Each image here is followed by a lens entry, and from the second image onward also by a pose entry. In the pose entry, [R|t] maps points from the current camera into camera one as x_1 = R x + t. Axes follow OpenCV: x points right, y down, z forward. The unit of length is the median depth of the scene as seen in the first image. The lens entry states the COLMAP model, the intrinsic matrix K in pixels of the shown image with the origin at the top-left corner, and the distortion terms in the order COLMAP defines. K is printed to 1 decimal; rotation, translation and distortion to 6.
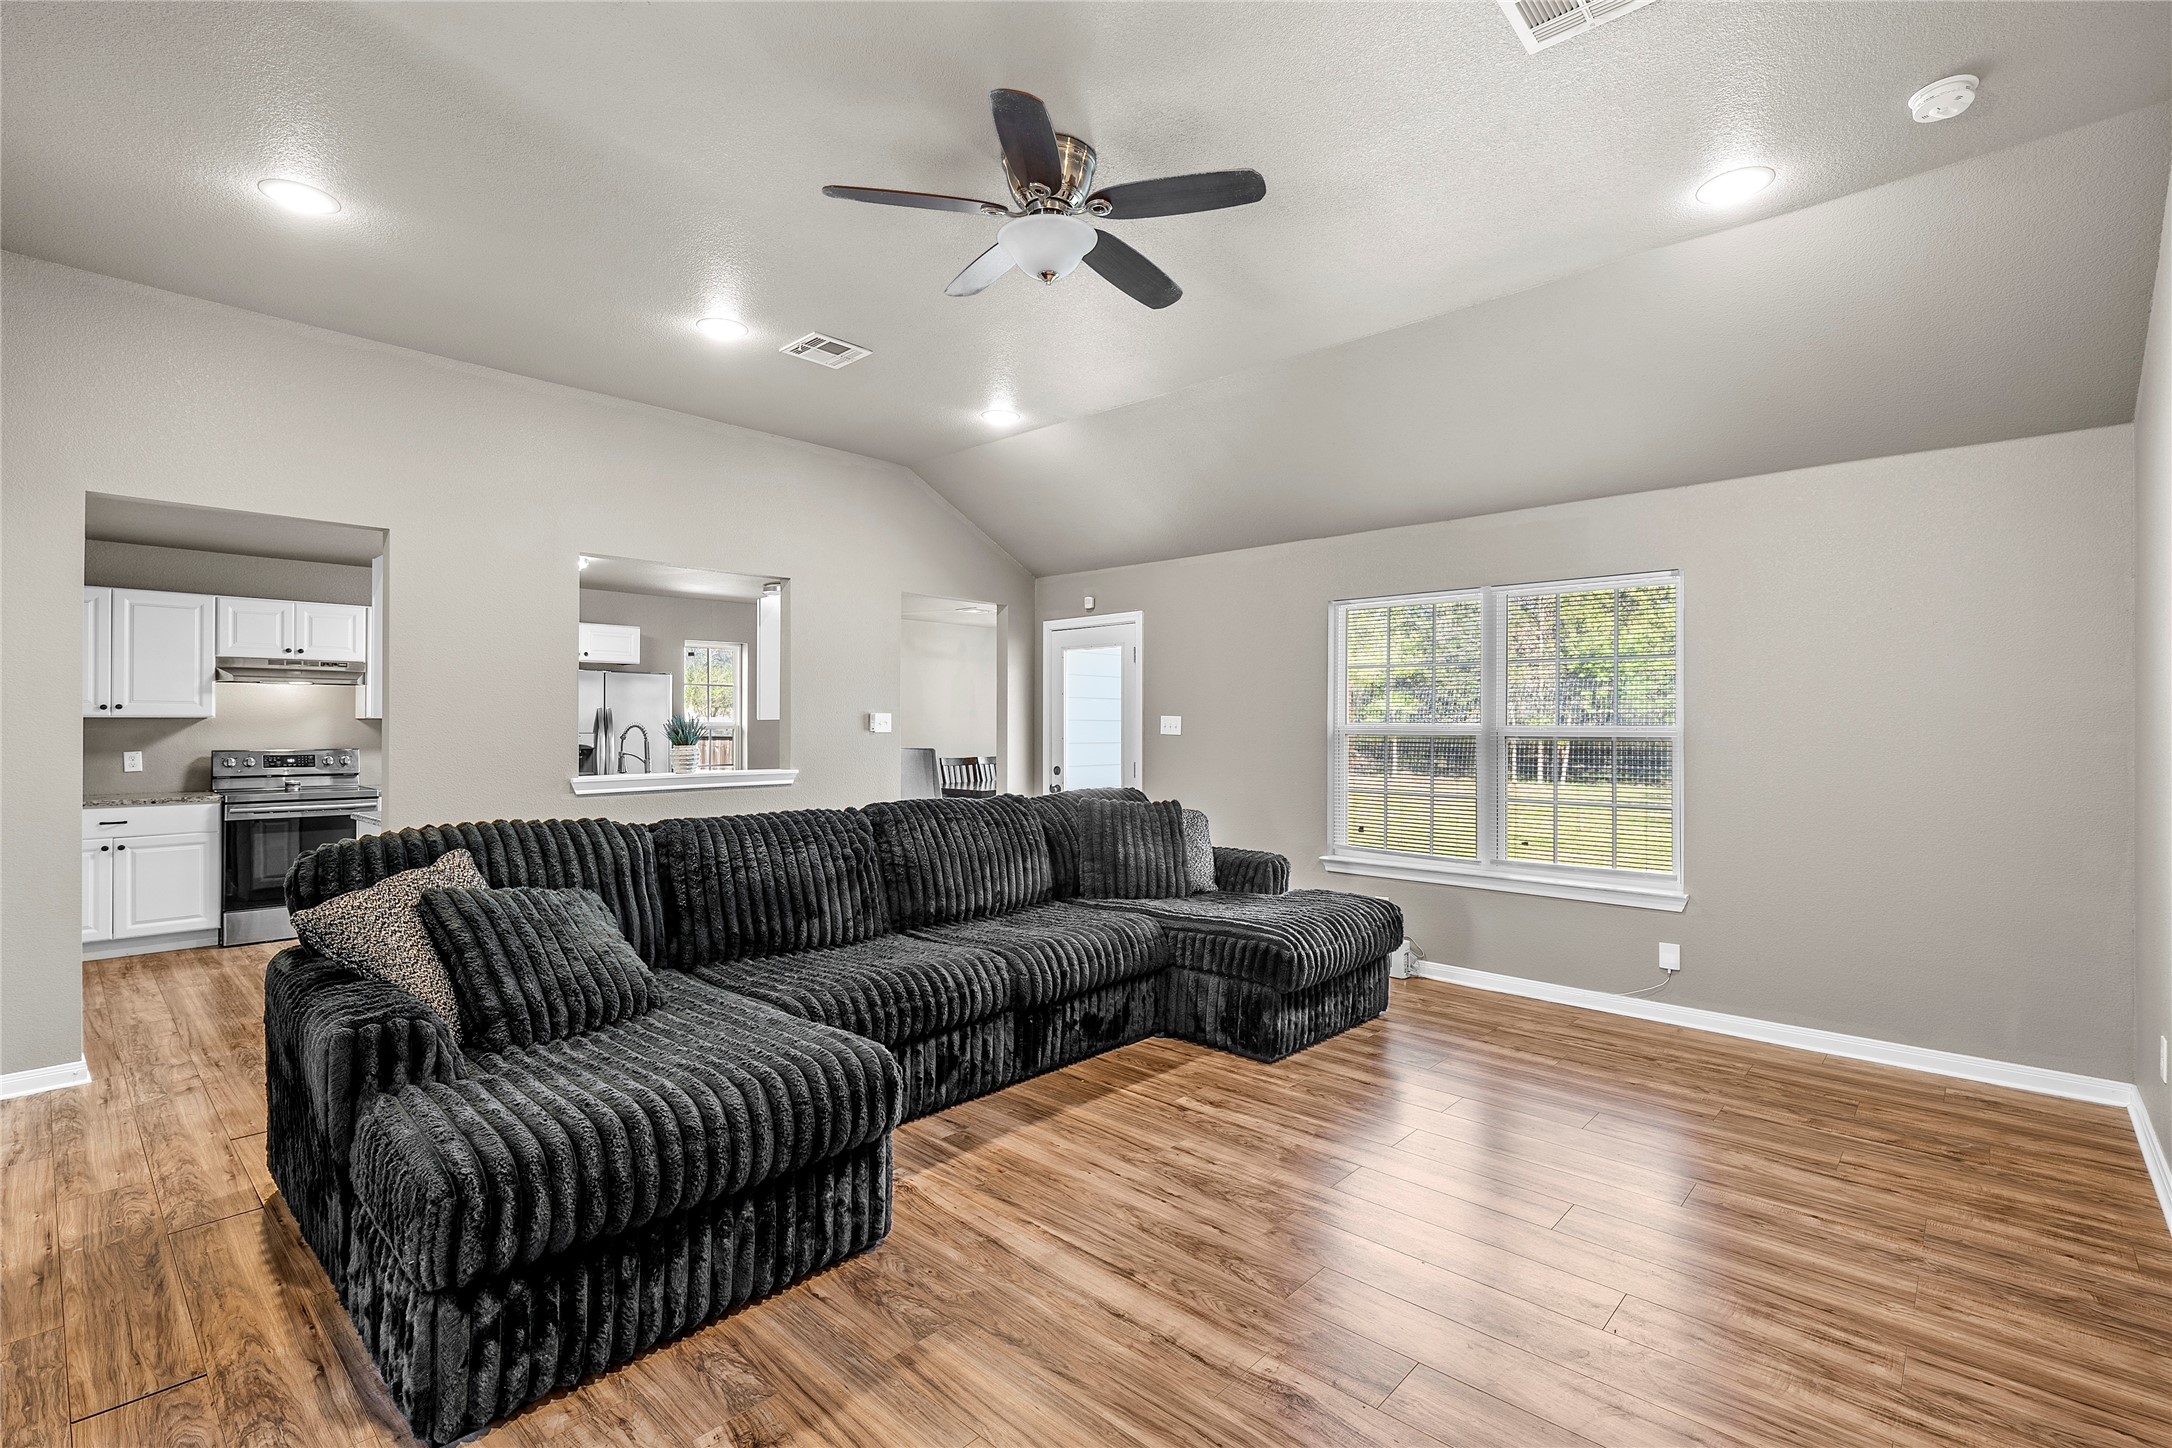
lens RADIAL K [[979.3, 0, 1090.1], [0, 979.3, 722.8], [0, 0, 1]] dist [-0.000620, 0.000397]
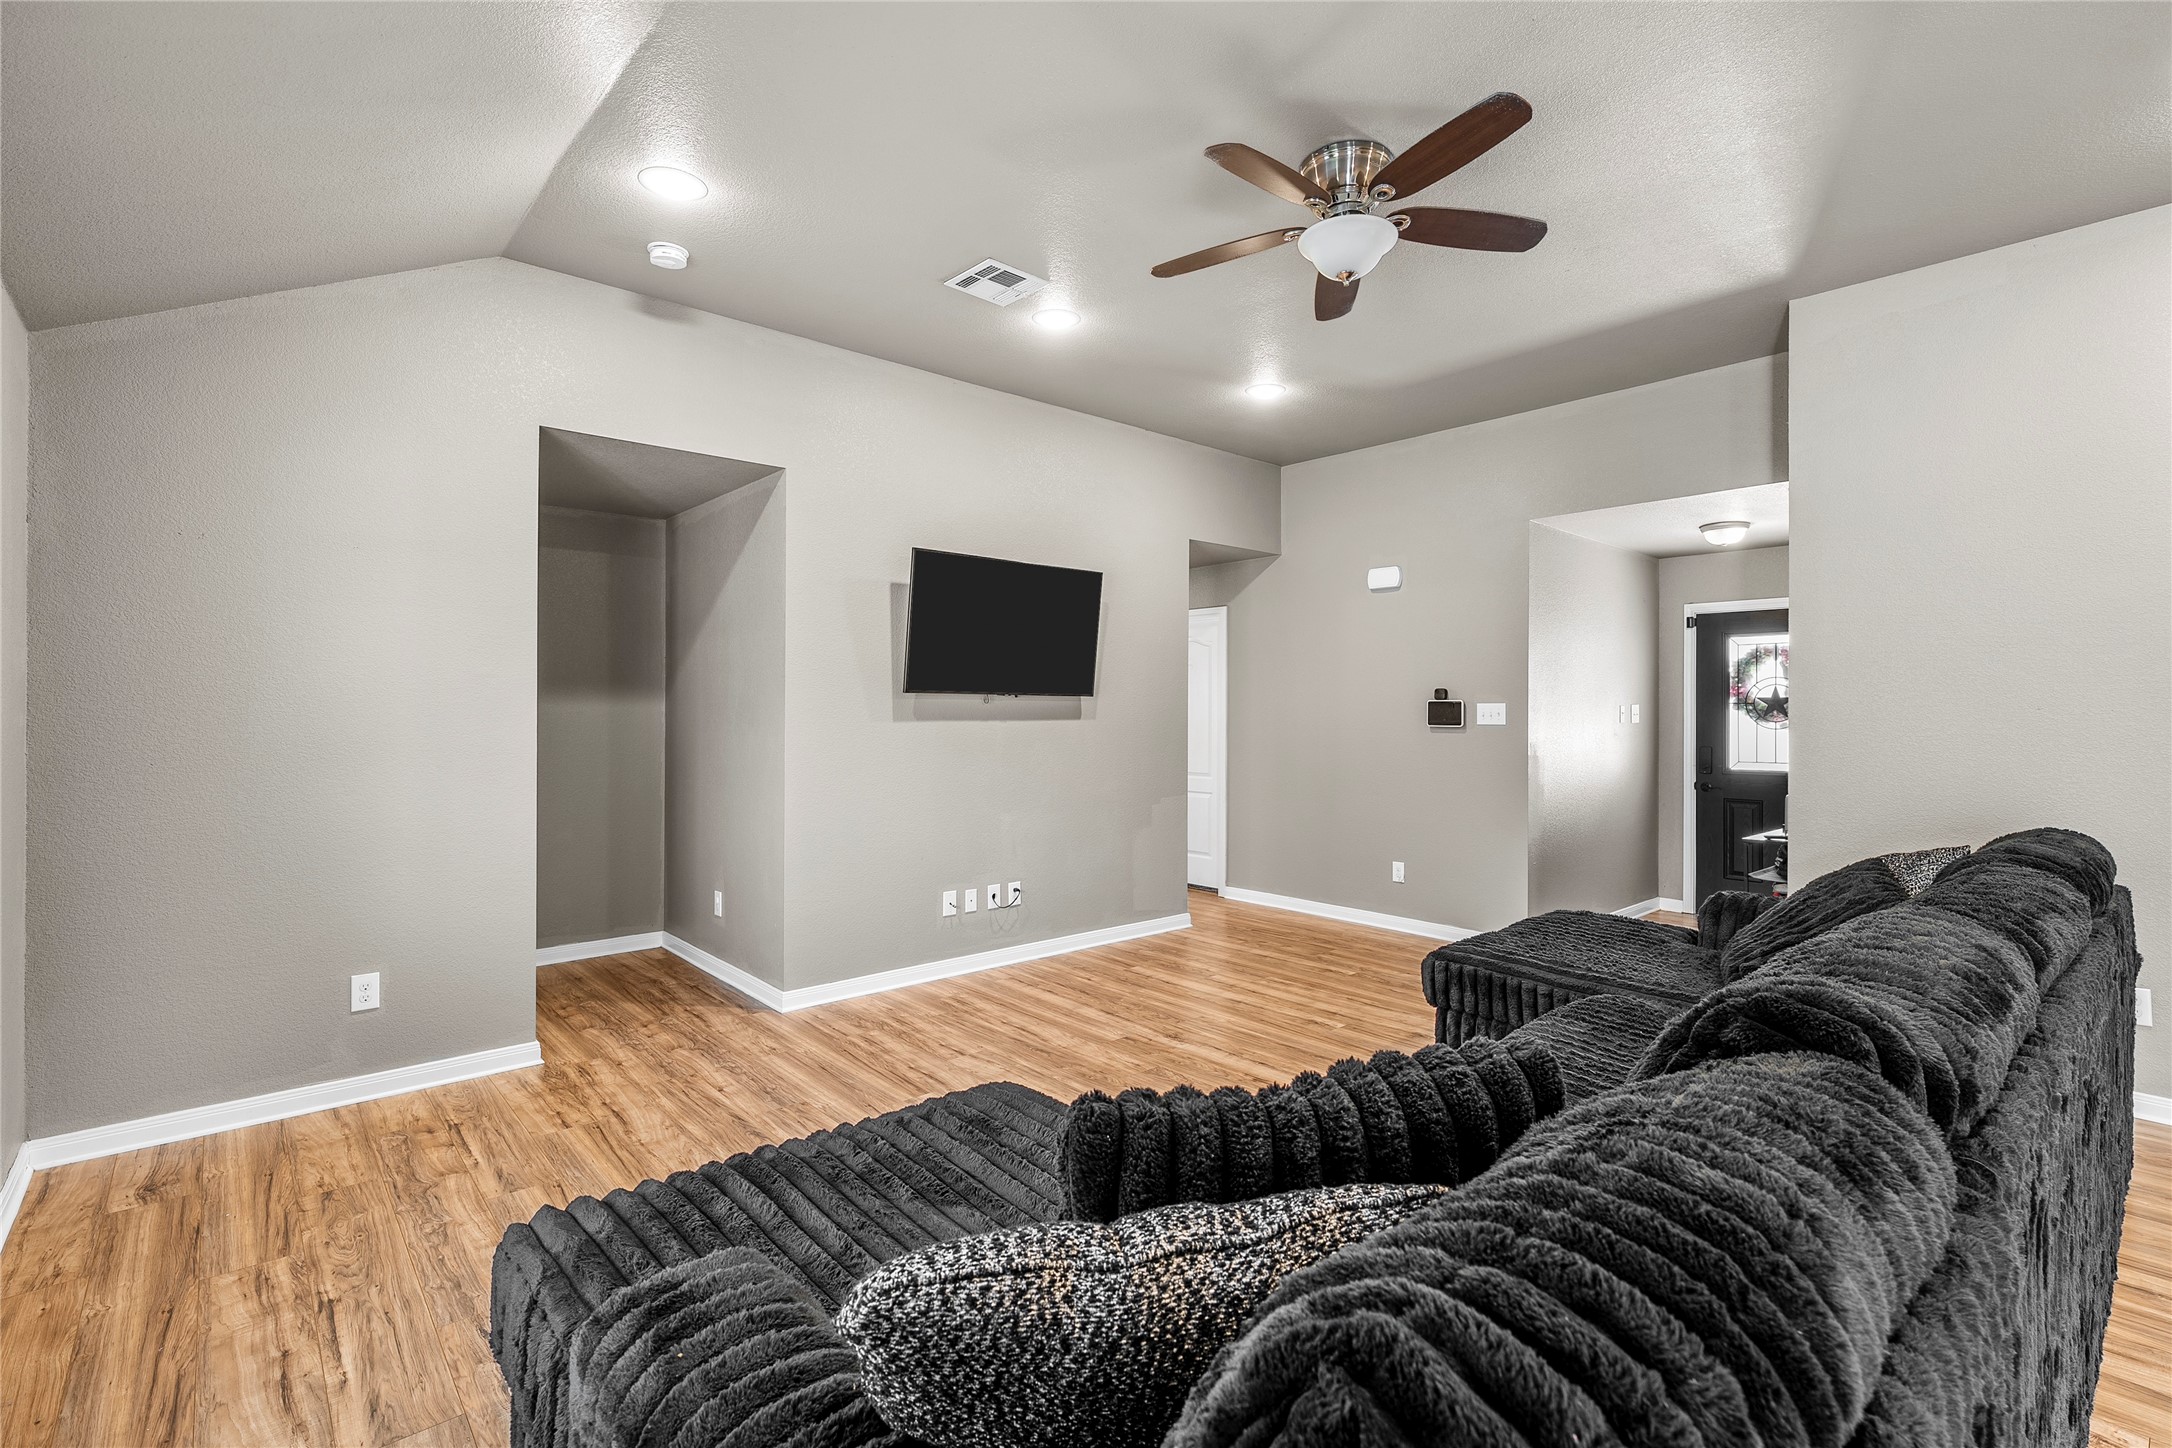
lens RADIAL K [[979.3, 0, 1090.1], [0, 979.3, 722.8], [0, 0, 1]] dist [-0.000620, 0.000397]
pose [[-0.993908, -0.007763, 0.109941, 0.057854], [-0.006790, 0.999934, 0.009222, 0.002100], [-0.110006, 0.008419, -0.993895, 1.100974]]
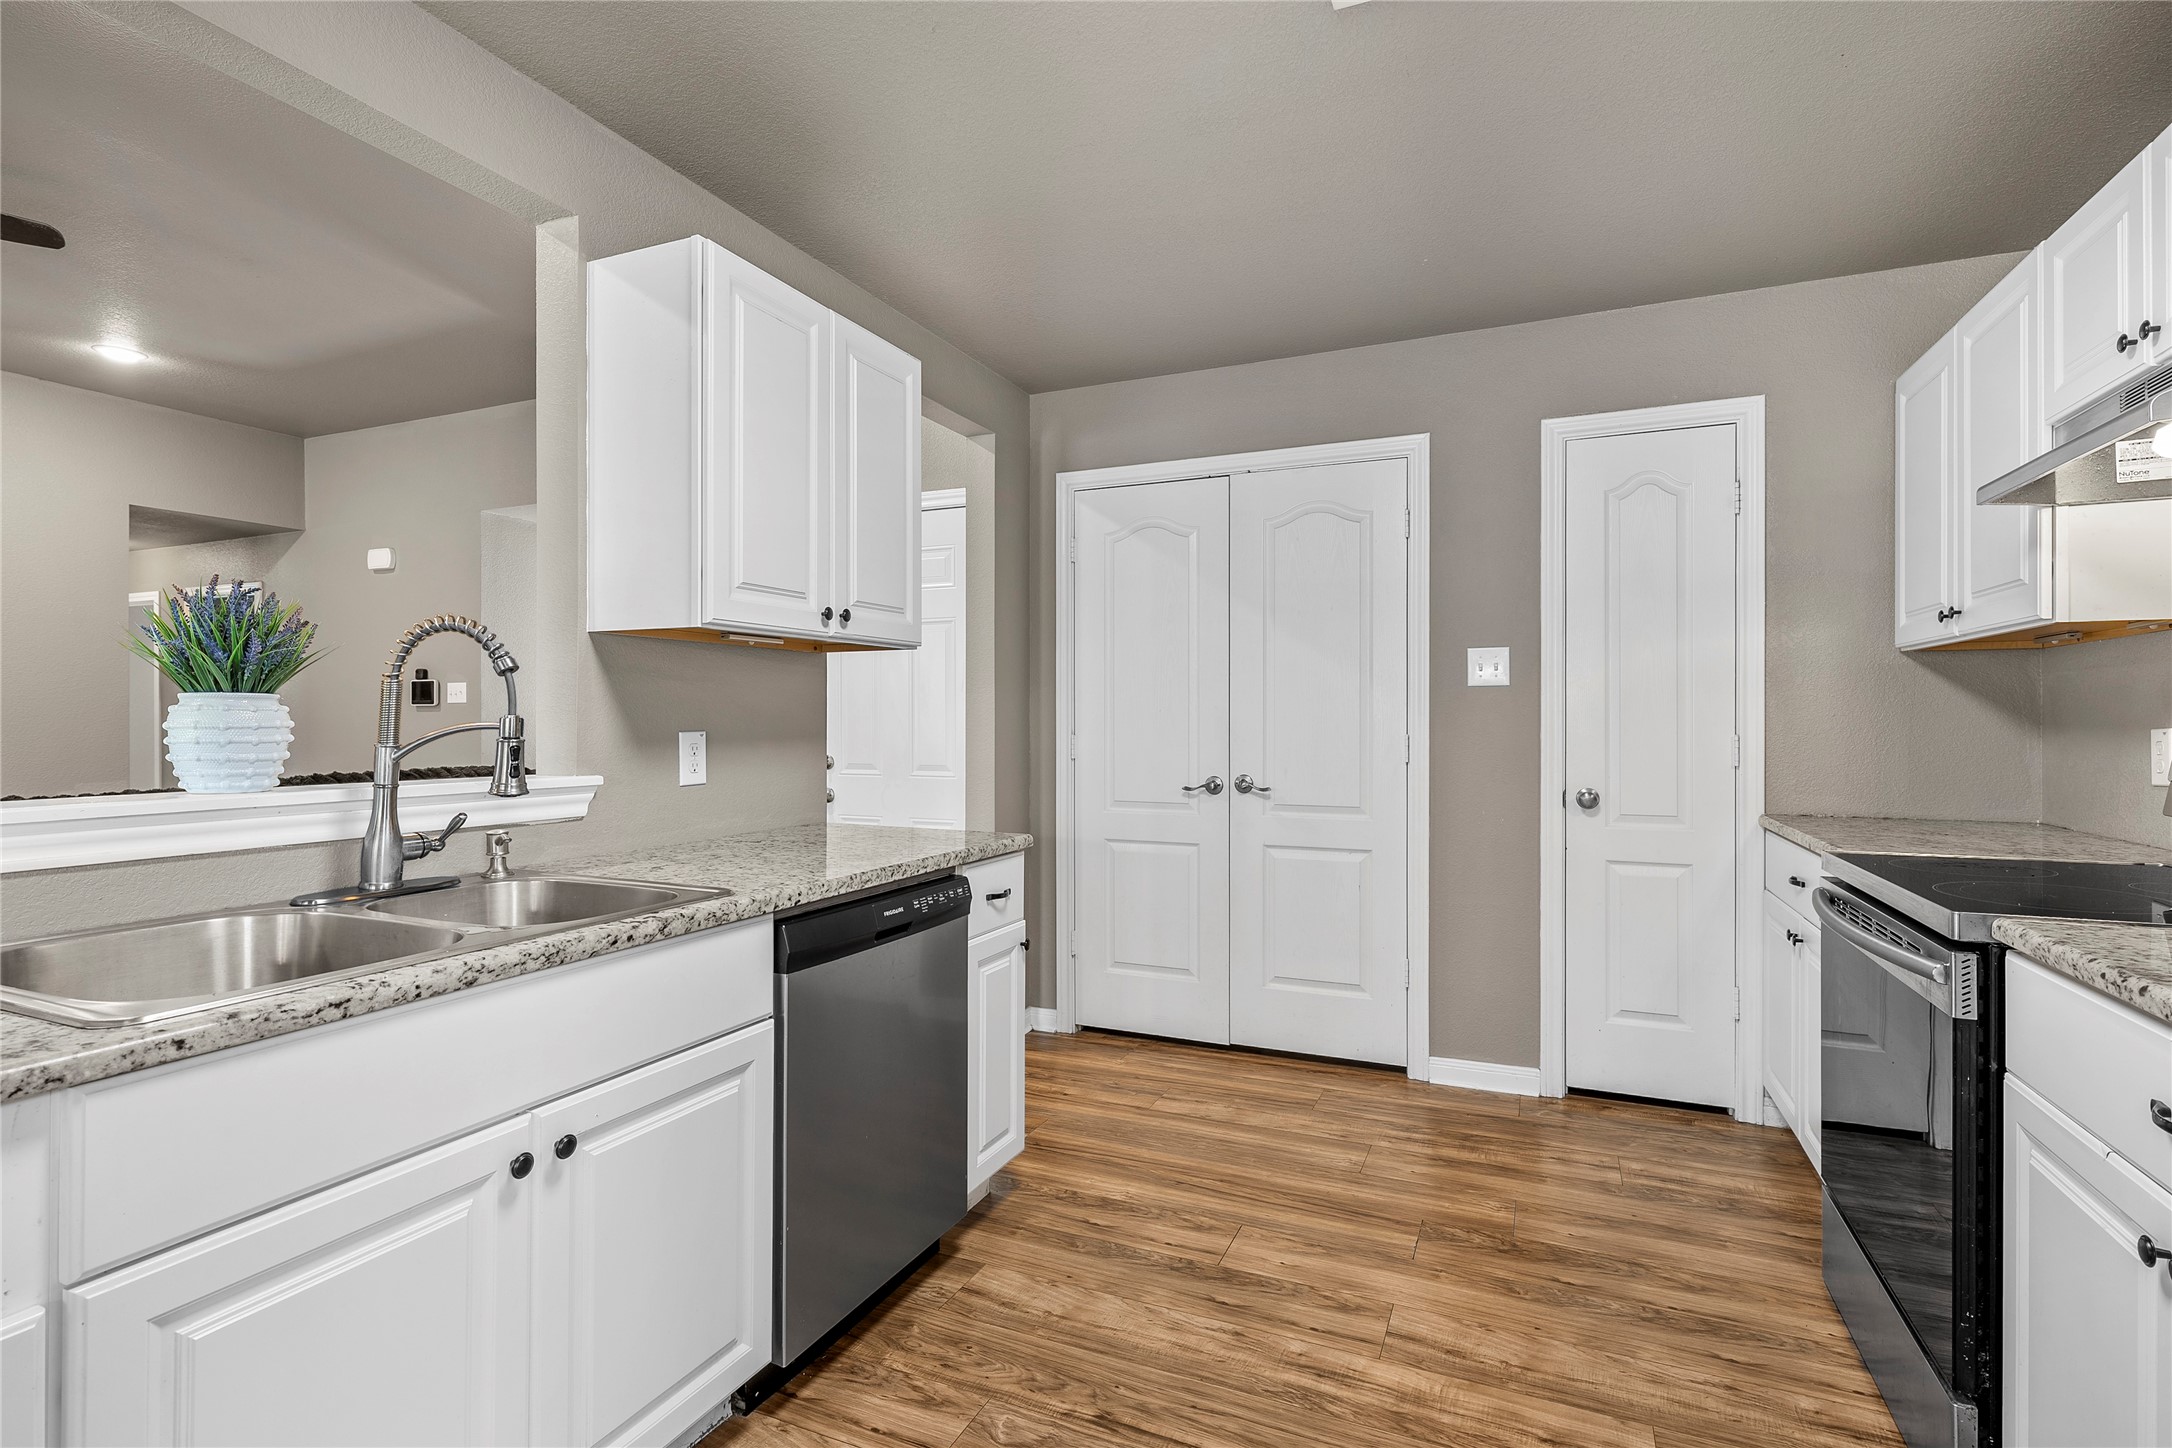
lens RADIAL K [[1039.0, 0, 1086.0], [0, 1039.0, 724.0], [0, 0, 1]] dist [-0.000223, 0.000056]
pose [[-0.947714, -0.001599, -0.319117, -0.541431], [-0.002130, 0.999997, 0.001316, 0.031222], [0.319114, 0.001927, -0.947714, 1.351914]]
